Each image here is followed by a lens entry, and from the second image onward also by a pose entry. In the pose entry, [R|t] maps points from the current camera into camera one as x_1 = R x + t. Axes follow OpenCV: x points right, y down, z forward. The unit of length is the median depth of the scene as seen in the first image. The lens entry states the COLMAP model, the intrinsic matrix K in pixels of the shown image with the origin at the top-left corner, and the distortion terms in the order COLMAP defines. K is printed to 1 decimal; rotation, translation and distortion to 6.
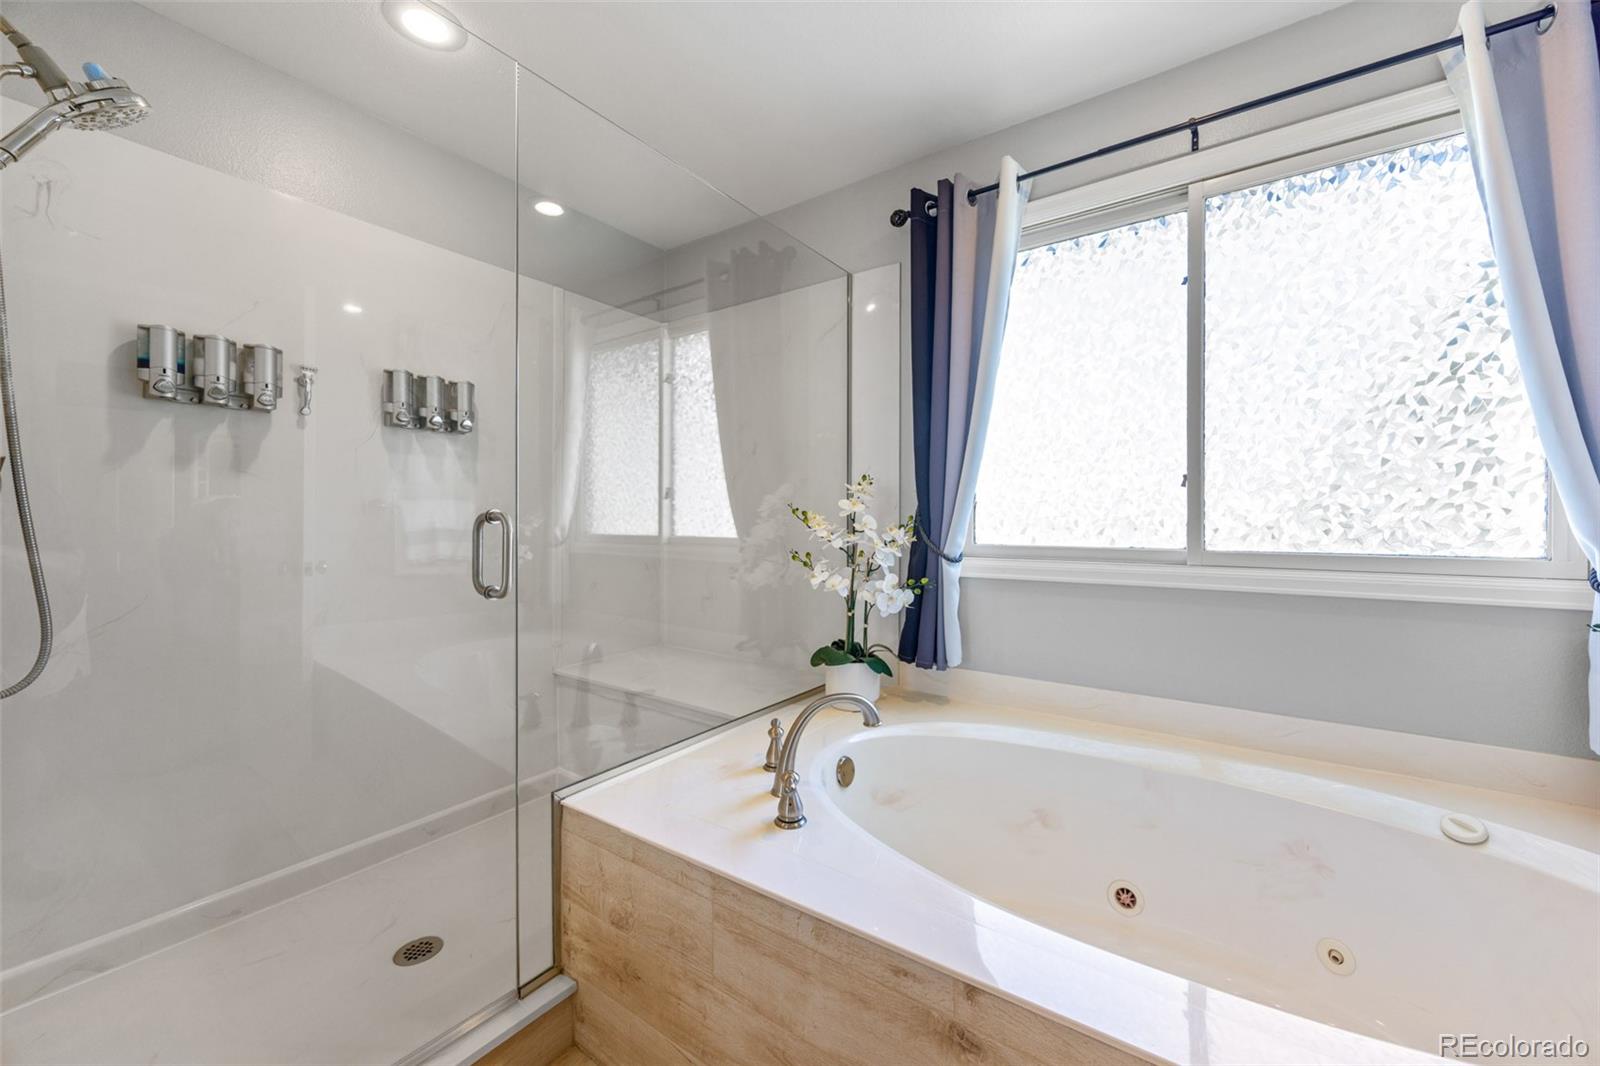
lens RADIAL K [[611.9, 0, 796.6], [0, 611.9, 520.4], [0, 0, 1]] dist [-0.004168, 0.000191]
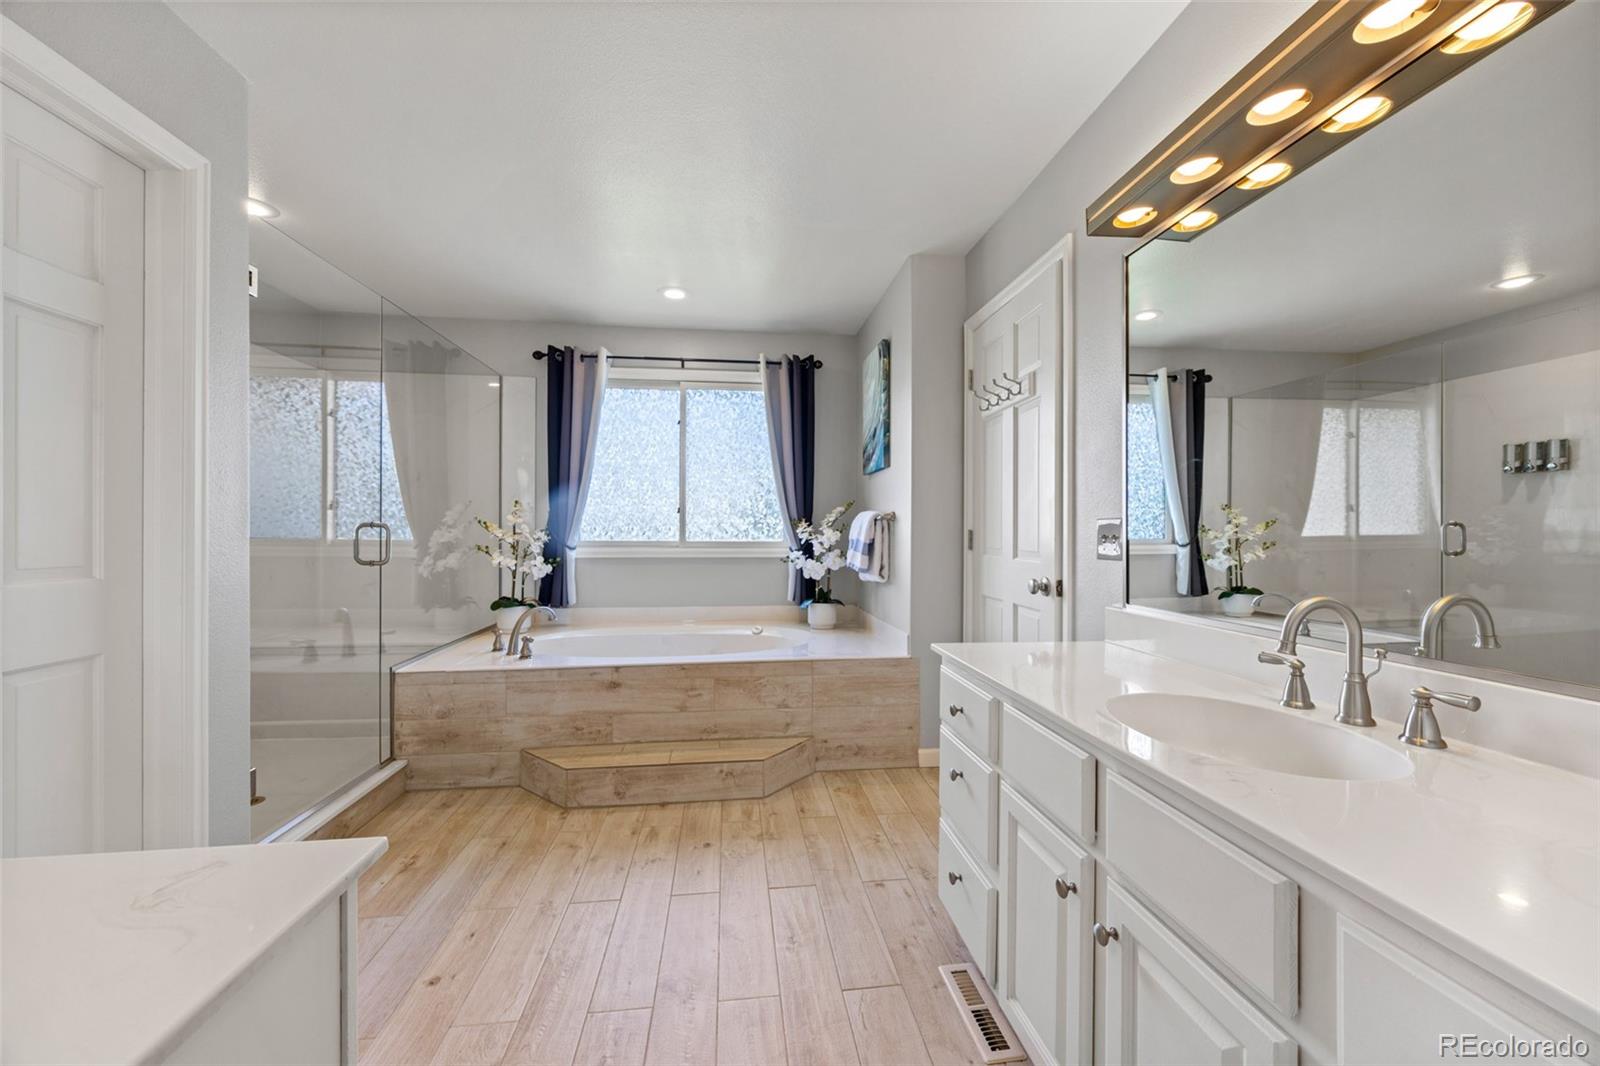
lens RADIAL K [[611.9, 0, 800.2], [0, 611.9, 529.2], [0, 0, 1]] dist [-0.004168, 0.000191]
pose [[0.734536, 0.004932, 0.678552, -0.508749], [-0.005643, 0.999983, -0.001160, 0.003091], [-0.678547, -0.002977, 0.734551, -0.866419]]
